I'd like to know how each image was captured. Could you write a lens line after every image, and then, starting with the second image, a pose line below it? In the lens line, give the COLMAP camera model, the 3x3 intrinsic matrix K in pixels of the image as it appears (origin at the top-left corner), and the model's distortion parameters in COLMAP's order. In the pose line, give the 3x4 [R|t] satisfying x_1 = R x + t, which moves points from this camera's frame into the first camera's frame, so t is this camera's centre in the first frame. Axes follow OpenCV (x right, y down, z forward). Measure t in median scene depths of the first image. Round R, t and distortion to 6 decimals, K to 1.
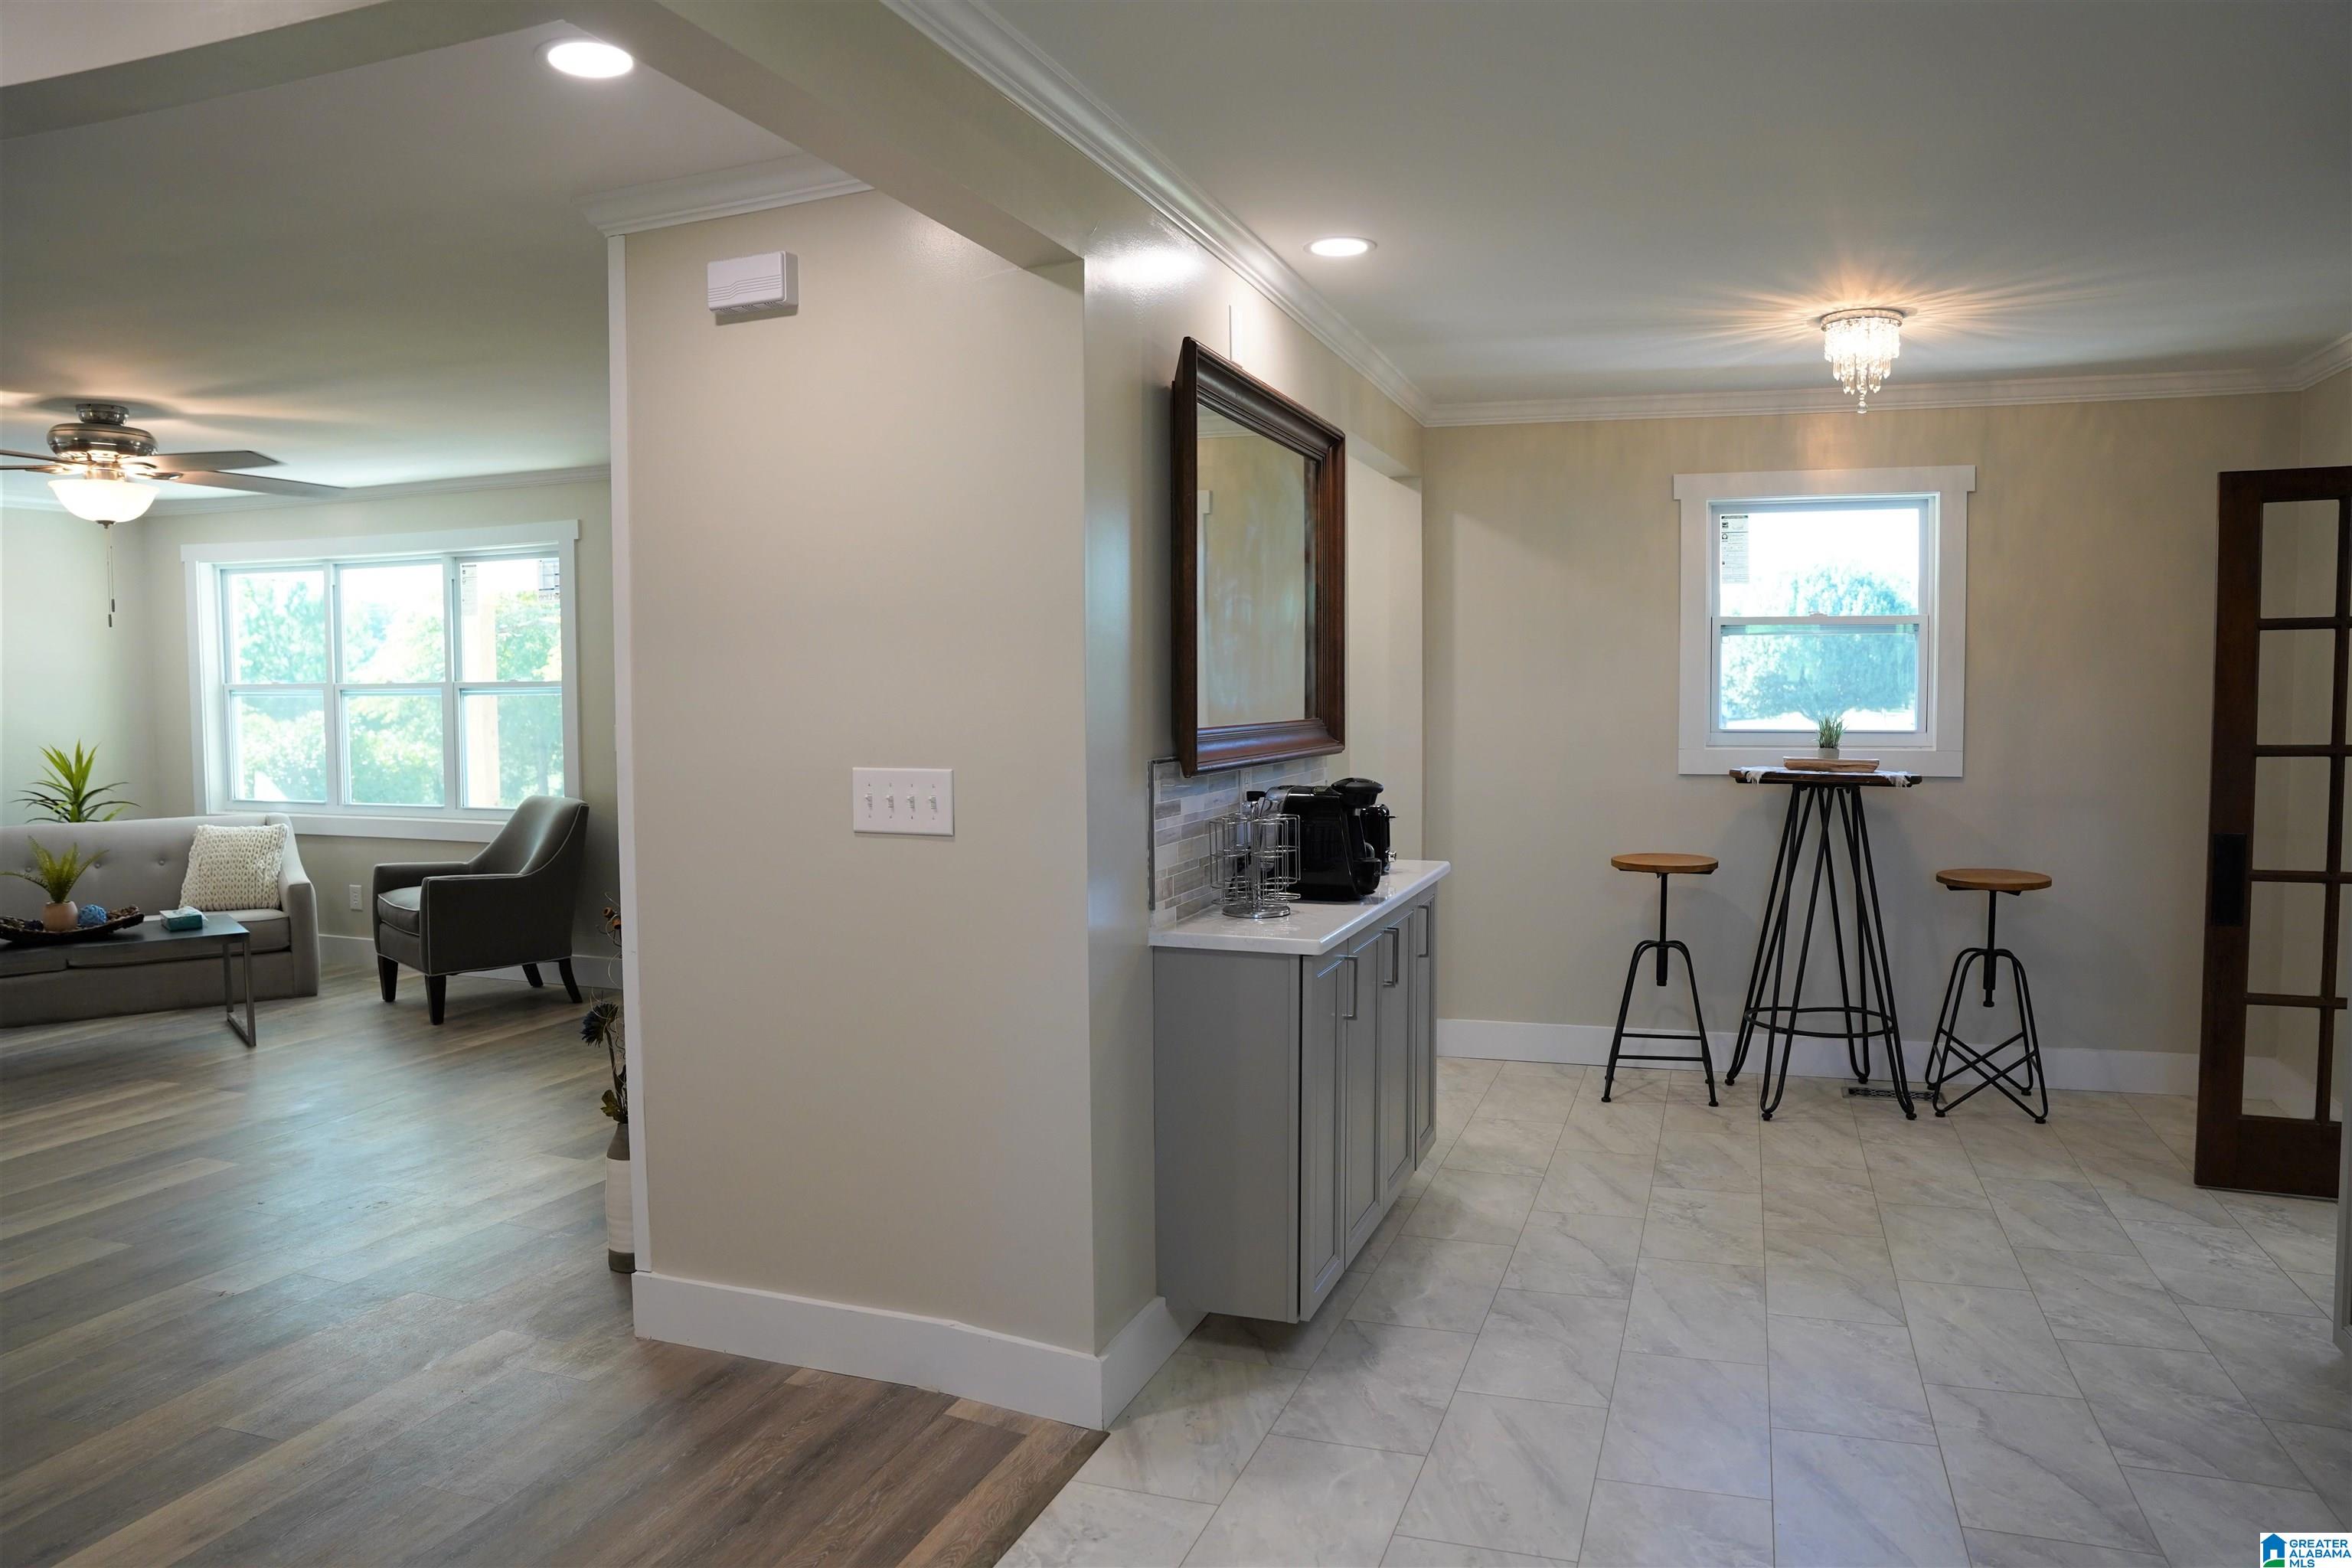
lens RADIAL K [[1624.9, 0, 1181.9], [0, 1624.9, 791.5], [0, 0, 1]] dist [-0.177198, 0.134407]
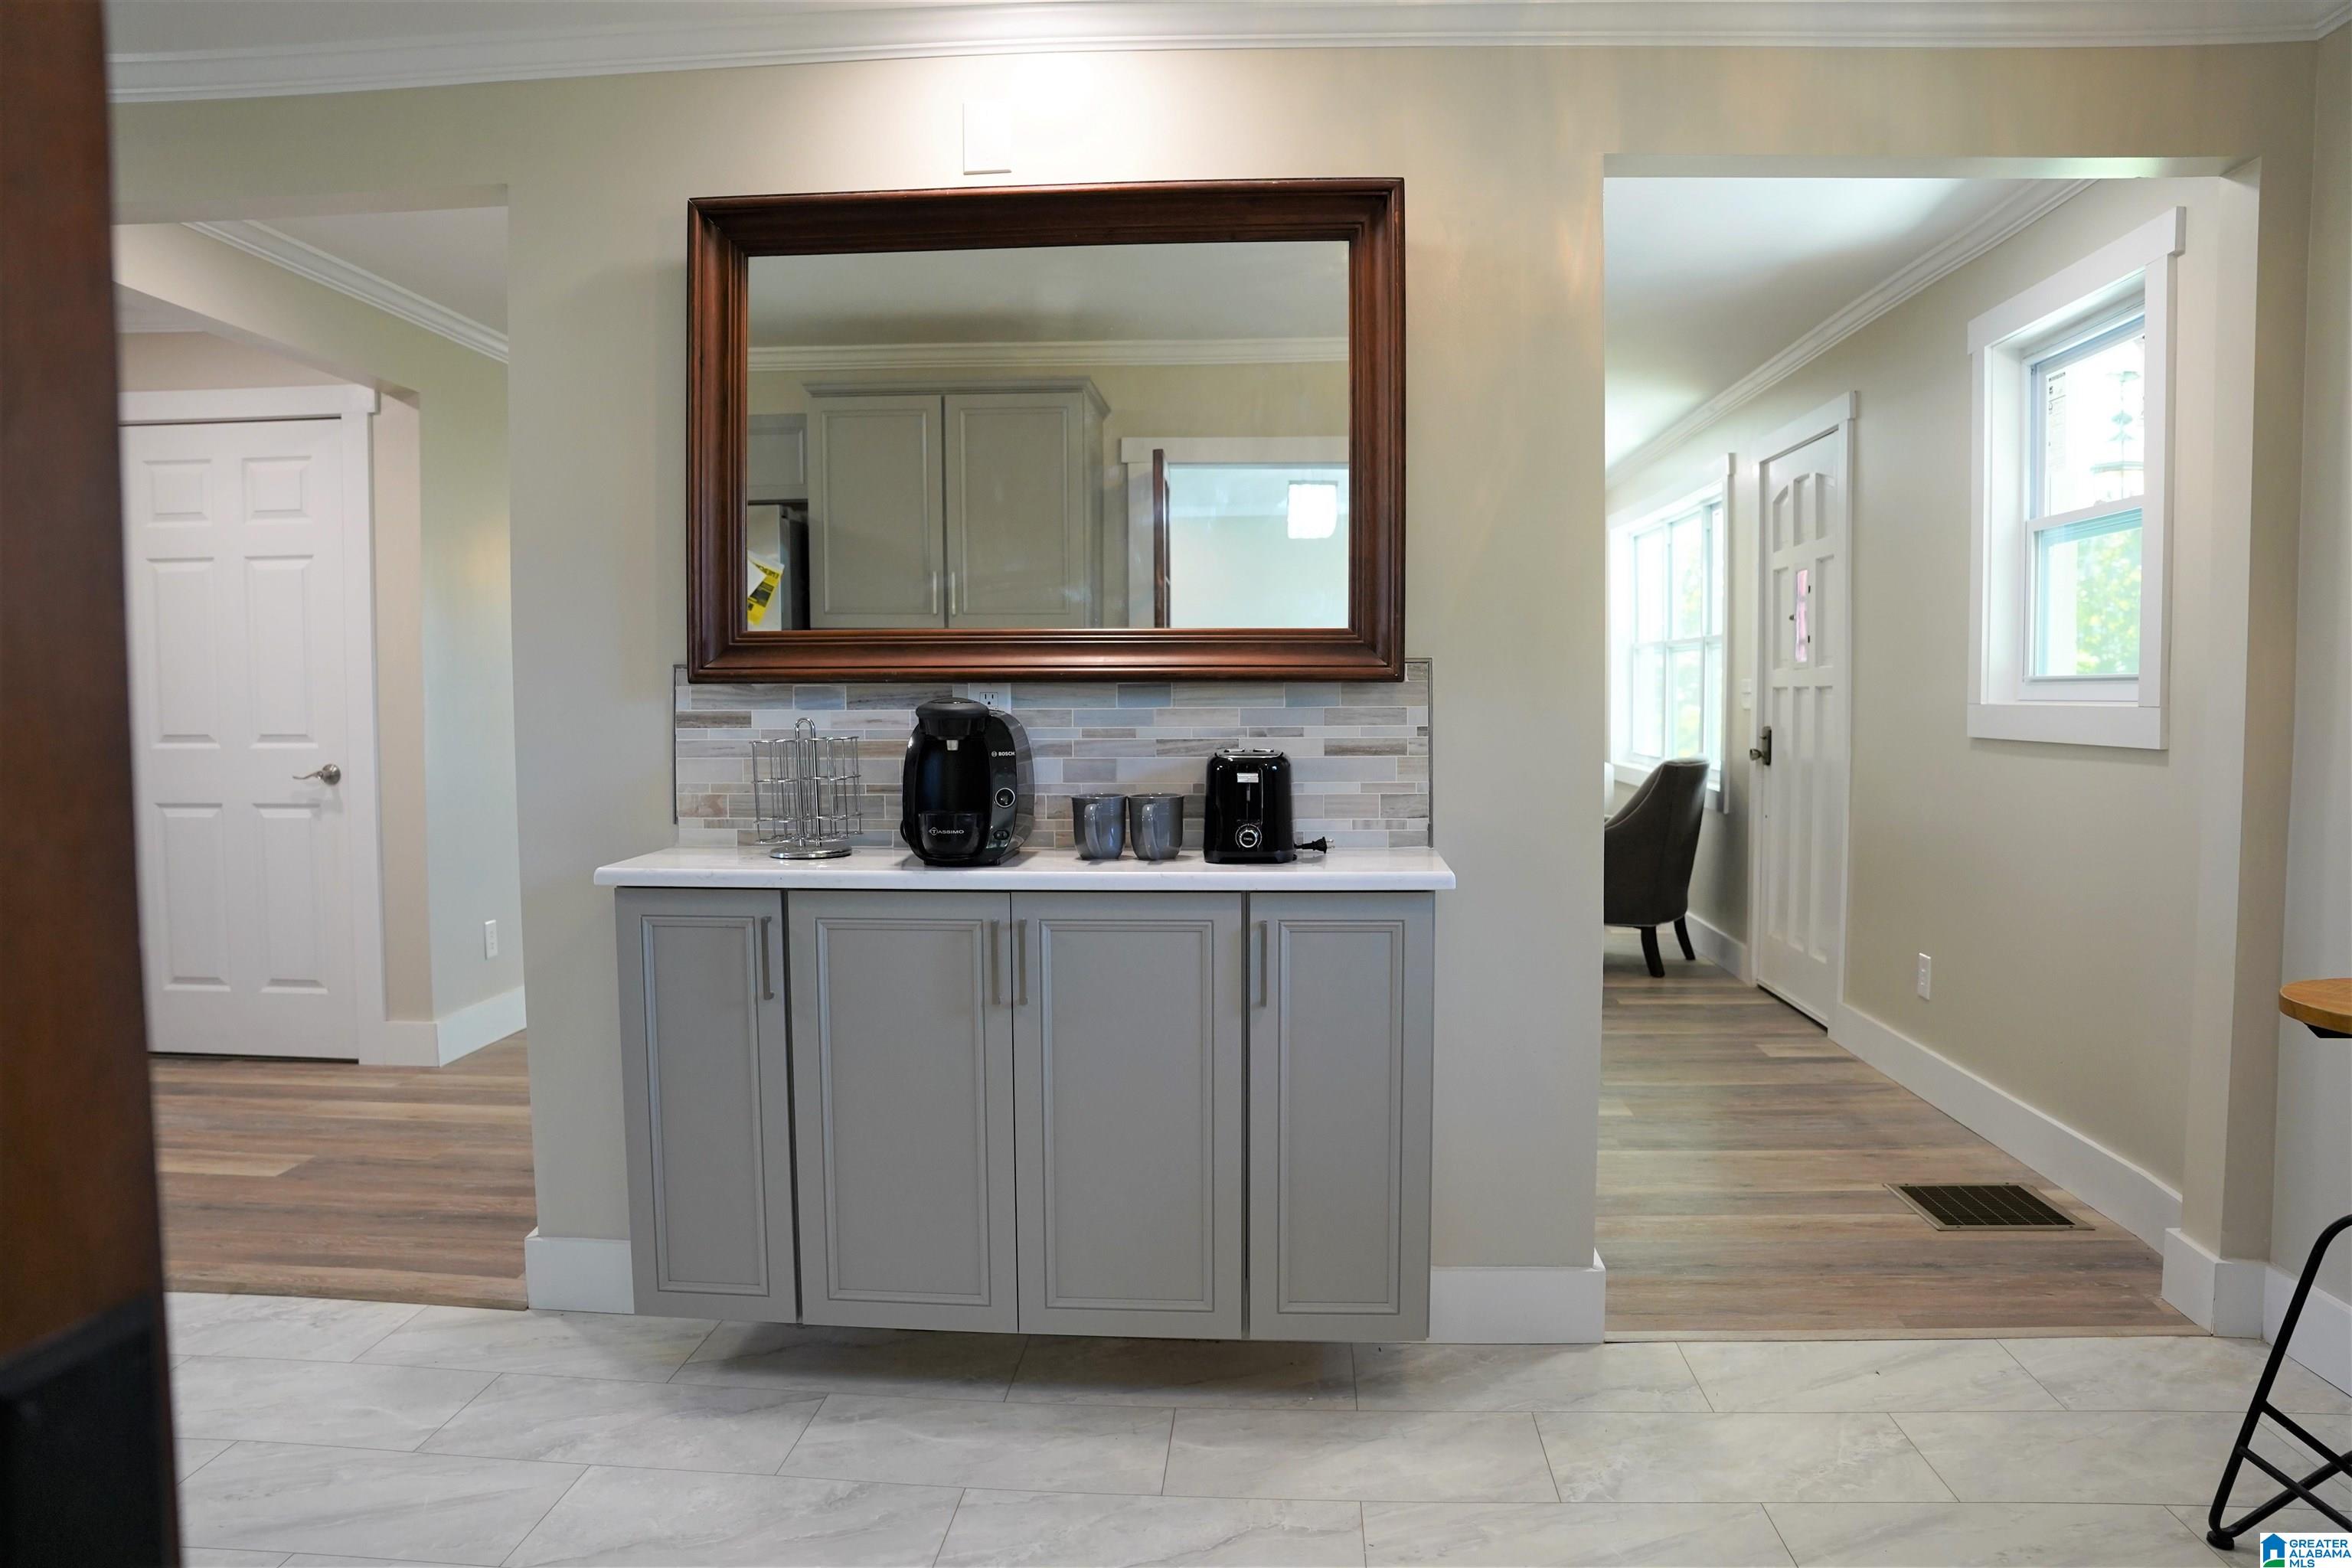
lens RADIAL K [[1624.9, 0, 1181.9], [0, 1624.9, 791.5], [0, 0, 1]] dist [-0.177198, 0.134407]
pose [[0.245558, 0.058605, -0.967609, 0.966026], [-0.053977, 0.997449, 0.046714, -0.006882], [0.967878, 0.040757, 0.248095, 1.072066]]
